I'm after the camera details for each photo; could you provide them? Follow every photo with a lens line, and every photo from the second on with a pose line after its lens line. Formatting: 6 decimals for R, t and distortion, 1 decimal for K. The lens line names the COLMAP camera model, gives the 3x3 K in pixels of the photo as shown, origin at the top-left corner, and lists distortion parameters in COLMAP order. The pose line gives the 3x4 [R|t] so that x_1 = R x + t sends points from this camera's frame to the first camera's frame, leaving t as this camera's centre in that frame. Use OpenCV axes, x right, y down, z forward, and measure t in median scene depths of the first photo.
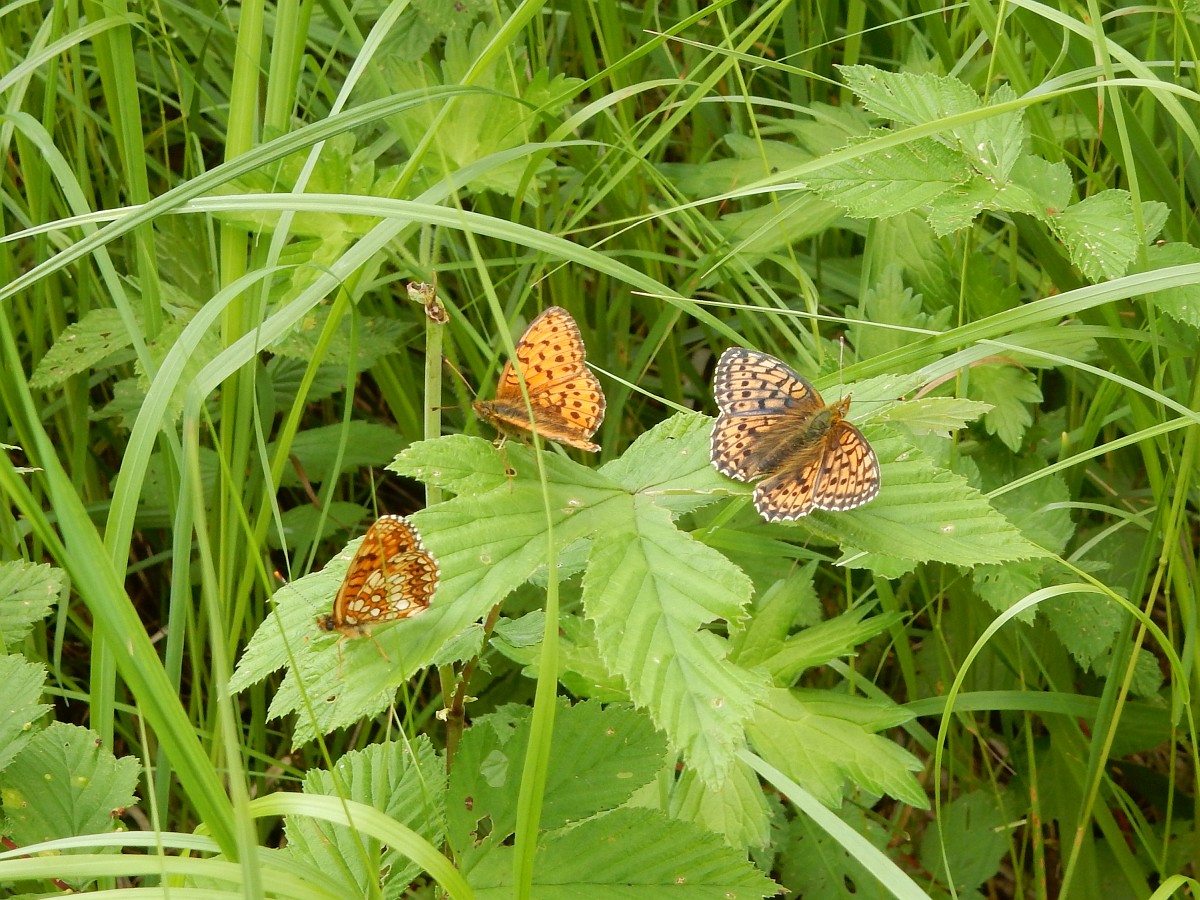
lens RADIAL K [[2289.5, 0, 600.5], [0, 2289.5, 500.3], [0, 0, 1]] dist [-0.048982, 0.212844]
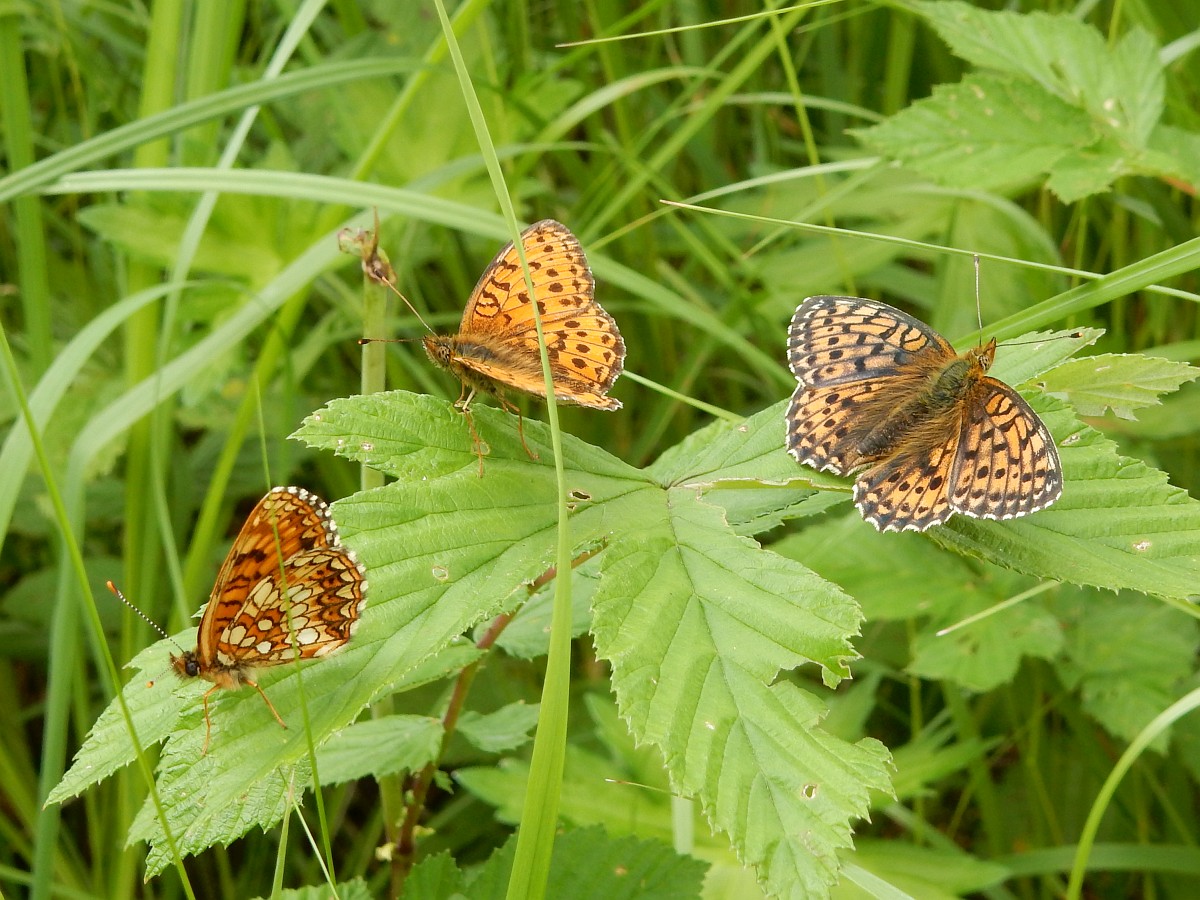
lens RADIAL K [[2581.3, 0, 545.3], [0, 2581.3, 450.1], [0, 0, 1]] dist [-0.078712, 0.174119]
pose [[0.999843, 0.005674, -0.016806, -0.008611], [-0.007022, 0.996670, -0.081238, 0.049653], [0.016289, 0.081343, 0.996553, 0.274536]]
